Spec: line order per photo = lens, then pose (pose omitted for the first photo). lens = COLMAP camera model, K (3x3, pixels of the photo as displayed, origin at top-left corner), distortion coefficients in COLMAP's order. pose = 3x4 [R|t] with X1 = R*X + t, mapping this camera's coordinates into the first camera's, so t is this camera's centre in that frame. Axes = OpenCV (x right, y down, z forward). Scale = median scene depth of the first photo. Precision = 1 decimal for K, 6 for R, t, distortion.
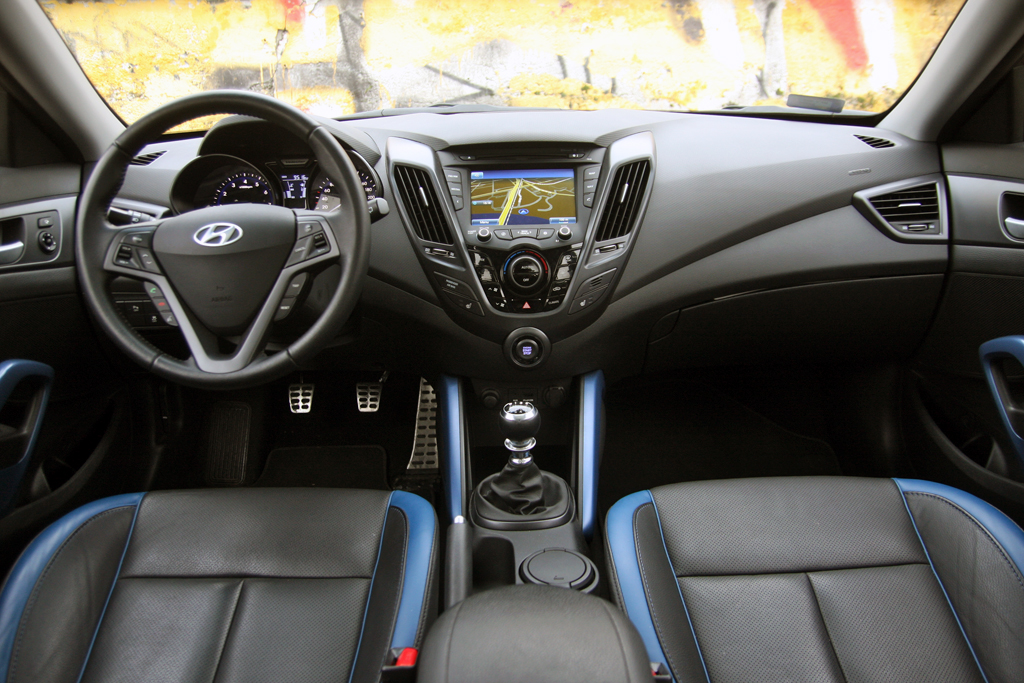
lens RADIAL K [[772.7, 0, 512.0], [0, 772.7, 341.5], [0, 0, 1]] dist [-0.134678, 0.097931]
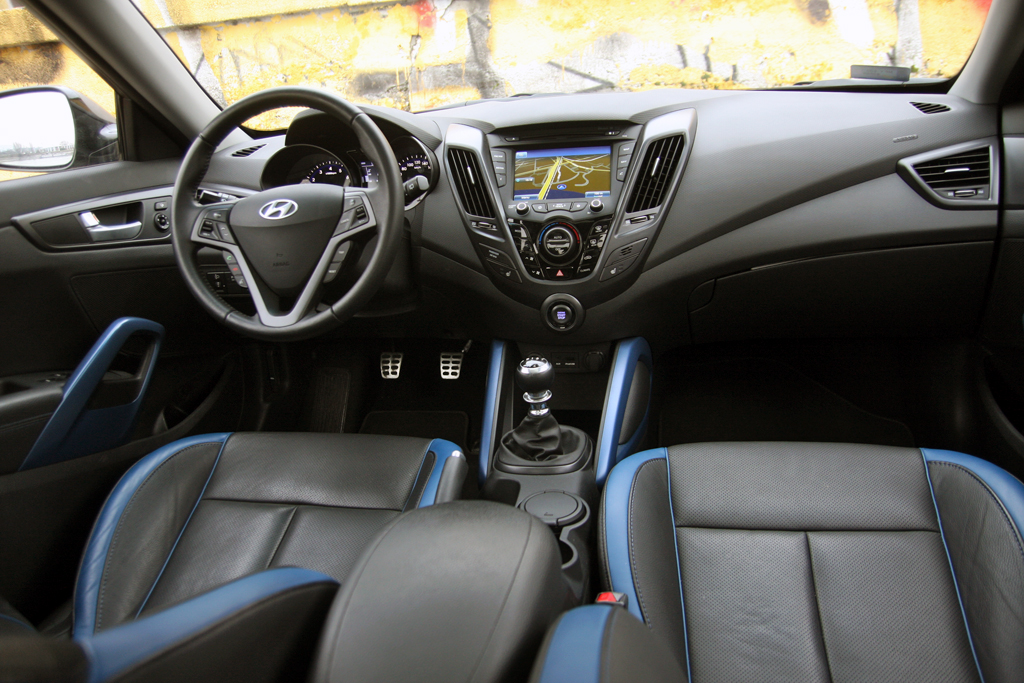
lens RADIAL K [[763.9, 0, 512.0], [0, 763.9, 341.5], [0, 0, 1]] dist [-0.137513, 0.110861]
pose [[0.977140, 0.014787, -0.212082, 0.157782], [-0.013799, 0.999886, 0.006140, 0.037668], [0.212149, -0.003073, 0.977233, -0.048178]]
